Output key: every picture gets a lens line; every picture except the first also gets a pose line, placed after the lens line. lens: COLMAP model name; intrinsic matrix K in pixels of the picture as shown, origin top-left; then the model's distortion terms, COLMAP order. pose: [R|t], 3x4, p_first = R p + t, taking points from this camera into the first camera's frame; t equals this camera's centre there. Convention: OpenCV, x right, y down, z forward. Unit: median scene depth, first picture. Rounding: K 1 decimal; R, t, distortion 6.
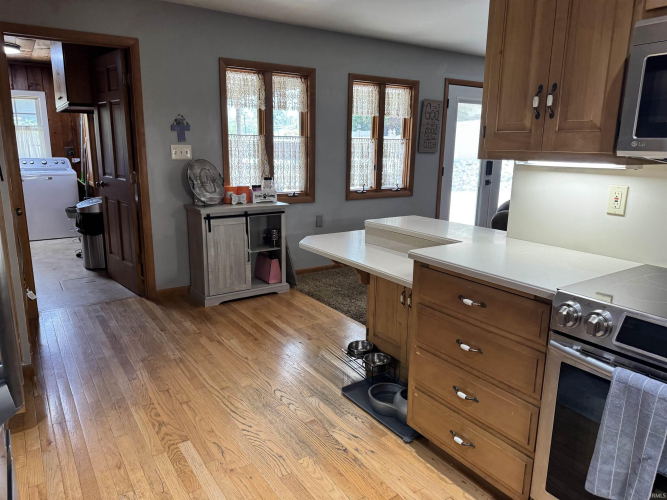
lens RADIAL K [[472.8, 0, 328.4], [0, 472.8, 247.6], [0, 0, 1]] dist [0.009445, -0.007250]
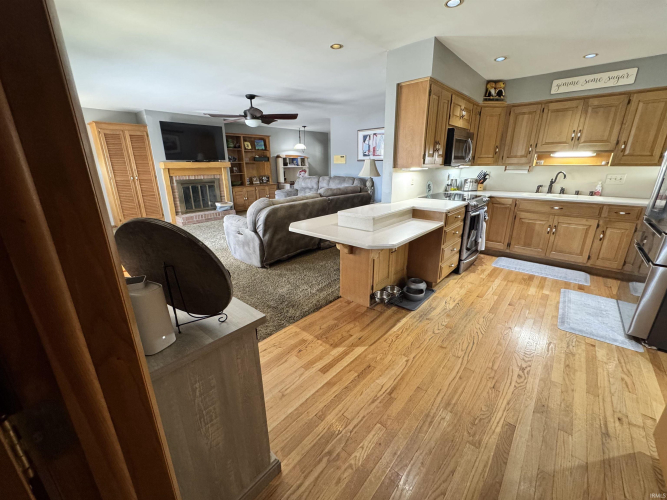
lens RADIAL K [[268.9, 0, 334.8], [0, 268.9, 249.3], [0, 0, 1]] dist [-0.001557, 0.000730]
pose [[-0.260849, -0.309646, 0.914372, -0.671967], [0.213021, 0.905355, 0.367362, -0.297561], [-0.941583, 0.290607, -0.170200, 1.263692]]
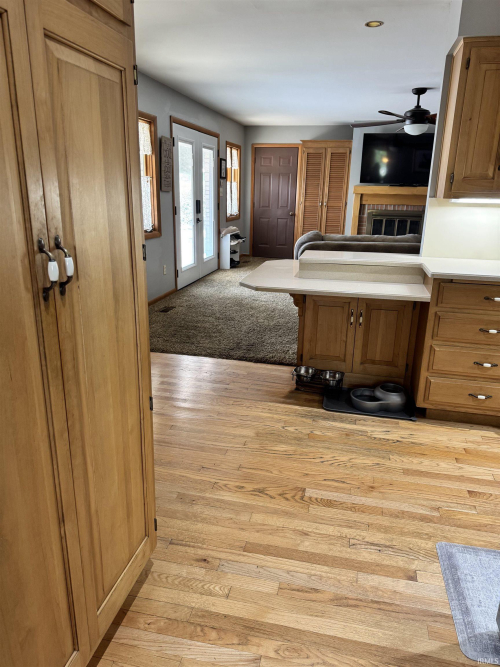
lens RADIAL K [[472.8, 0, 250.2], [0, 472.8, 333.1], [0, 0, 1]] dist [0.009445, -0.007250]
pose [[0.726839, -0.197894, 0.657680, -0.743086], [0.135143, 0.980078, 0.145549, -0.057490], [-0.673380, -0.016910, 0.739103, 0.265999]]
